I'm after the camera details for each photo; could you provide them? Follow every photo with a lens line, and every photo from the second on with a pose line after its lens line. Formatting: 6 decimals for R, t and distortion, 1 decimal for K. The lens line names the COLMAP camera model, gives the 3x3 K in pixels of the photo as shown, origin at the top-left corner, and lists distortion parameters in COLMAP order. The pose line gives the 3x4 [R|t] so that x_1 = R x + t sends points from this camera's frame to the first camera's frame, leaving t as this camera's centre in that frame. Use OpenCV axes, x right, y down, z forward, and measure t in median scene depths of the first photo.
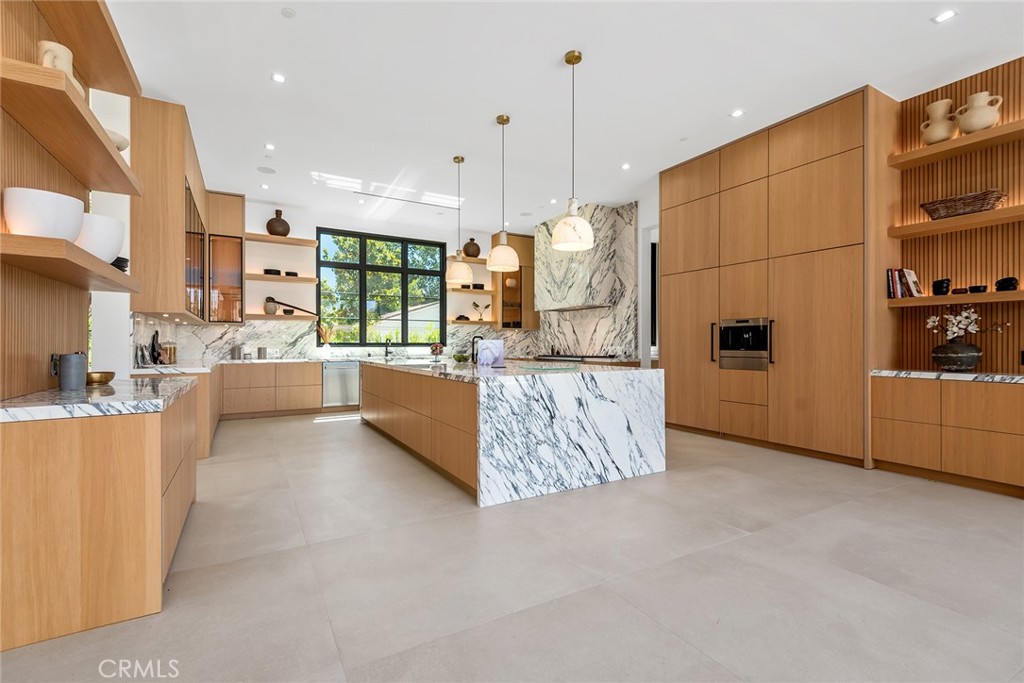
lens RADIAL K [[462.1, 0, 514.6], [0, 462.1, 342.9], [0, 0, 1]] dist [0.018351, -0.001509]
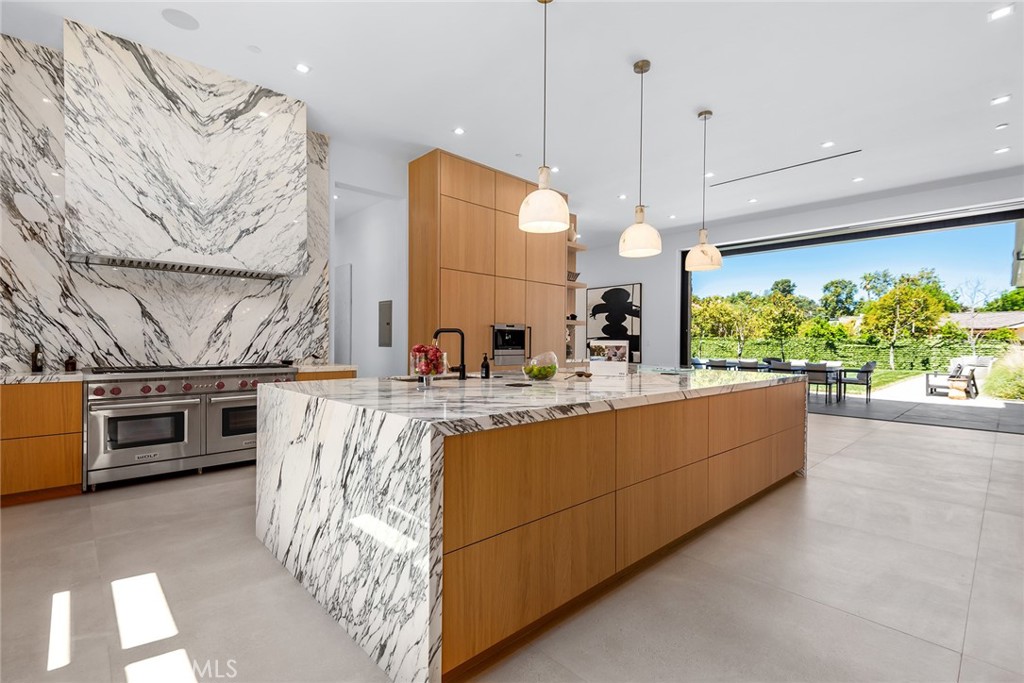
lens RADIAL K [[462.1, 0, 509.4], [0, 462.1, 347.3], [0, 0, 1]] dist [0.018351, -0.001509]
pose [[-0.229310, -0.007607, 0.973324, -0.536373], [-0.008975, 0.999943, 0.005701, 0.002978], [-0.973312, -0.007428, -0.229365, 0.989011]]
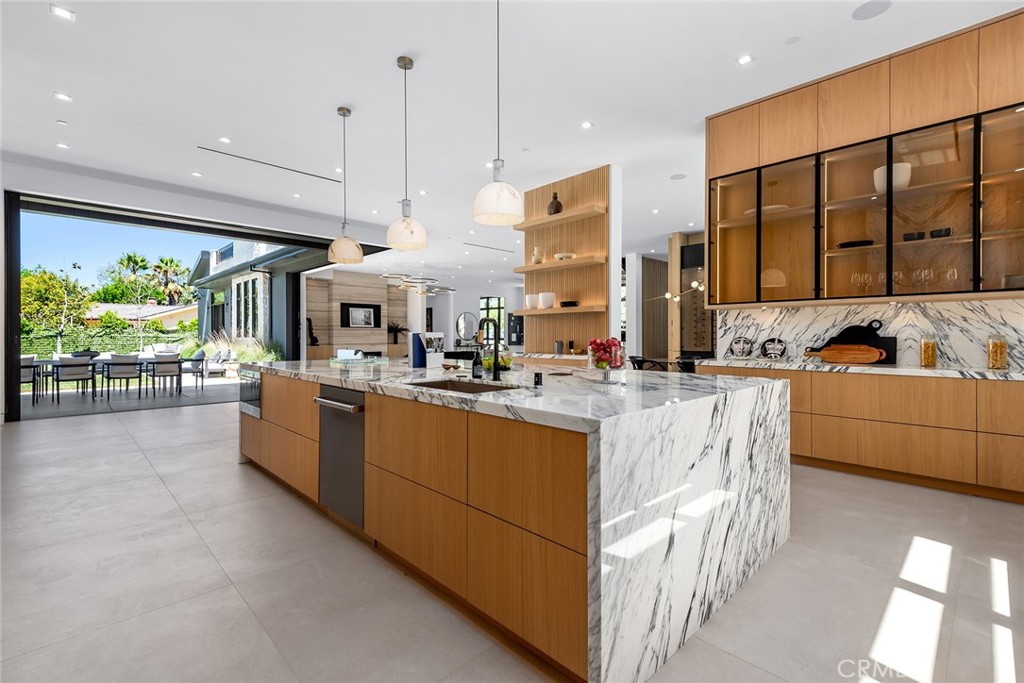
lens RADIAL K [[462.1, 0, 516.5], [0, 462.1, 335.0], [0, 0, 1]] dist [0.018351, -0.001509]
pose [[-0.969395, -0.000327, -0.245504, -0.022764], [0.000798, 0.999990, -0.004484, 0.002889], [0.245503, -0.004543, -0.969385, 1.287862]]
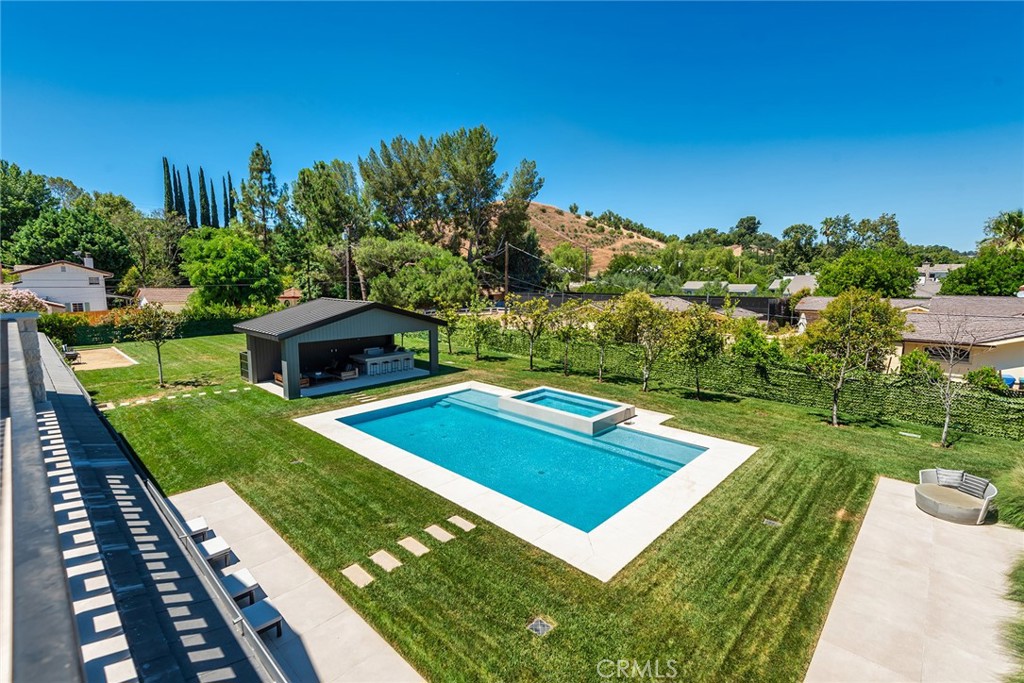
lens RADIAL K [[462.1, 0, 512.5], [0, 462.1, 342.0], [0, 0, 1]] dist [0.018351, -0.001509]
pose [[-0.294634, -0.129357, 0.946814, 0.434946], [-0.004445, 0.990970, 0.134007, -0.605357], [-0.955600, 0.035275, -0.292549, -0.273641]]
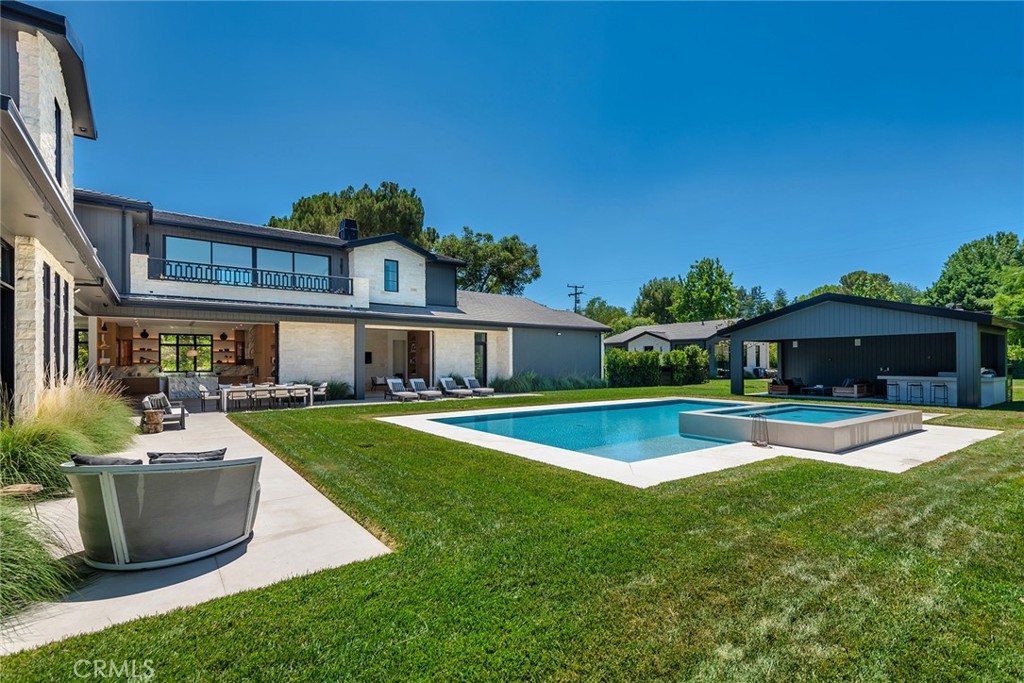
lens RADIAL K [[462.1, 0, 490.7], [0, 462.1, 363.8], [0, 0, 1]] dist [0.018351, -0.001509]
pose [[0.994514, -0.003485, 0.104550, 1.668190], [0.003414, 0.999994, 0.000859, -0.052994], [-0.104552, -0.000497, 0.994519, -2.671831]]
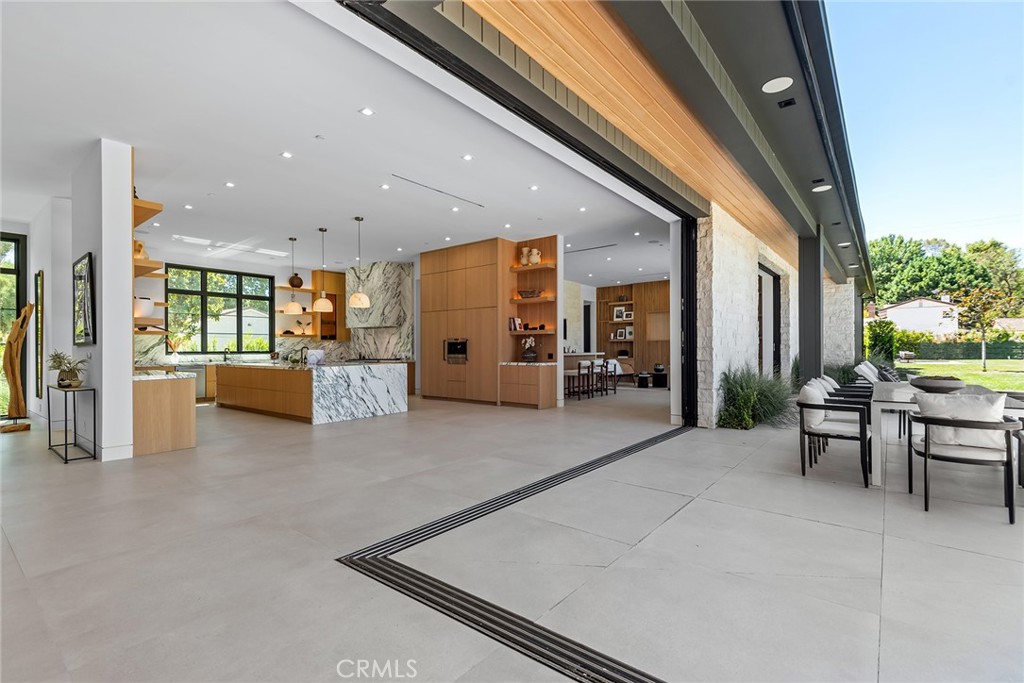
lens RADIAL K [[462.1, 0, 520.6], [0, 462.1, 346.7], [0, 0, 1]] dist [0.018351, -0.001509]
pose [[0.926269, -0.003254, 0.376849, 0.004483], [0.004828, 0.999983, -0.003231, -0.006717], [-0.376832, 0.004812, 0.926269, -0.696530]]
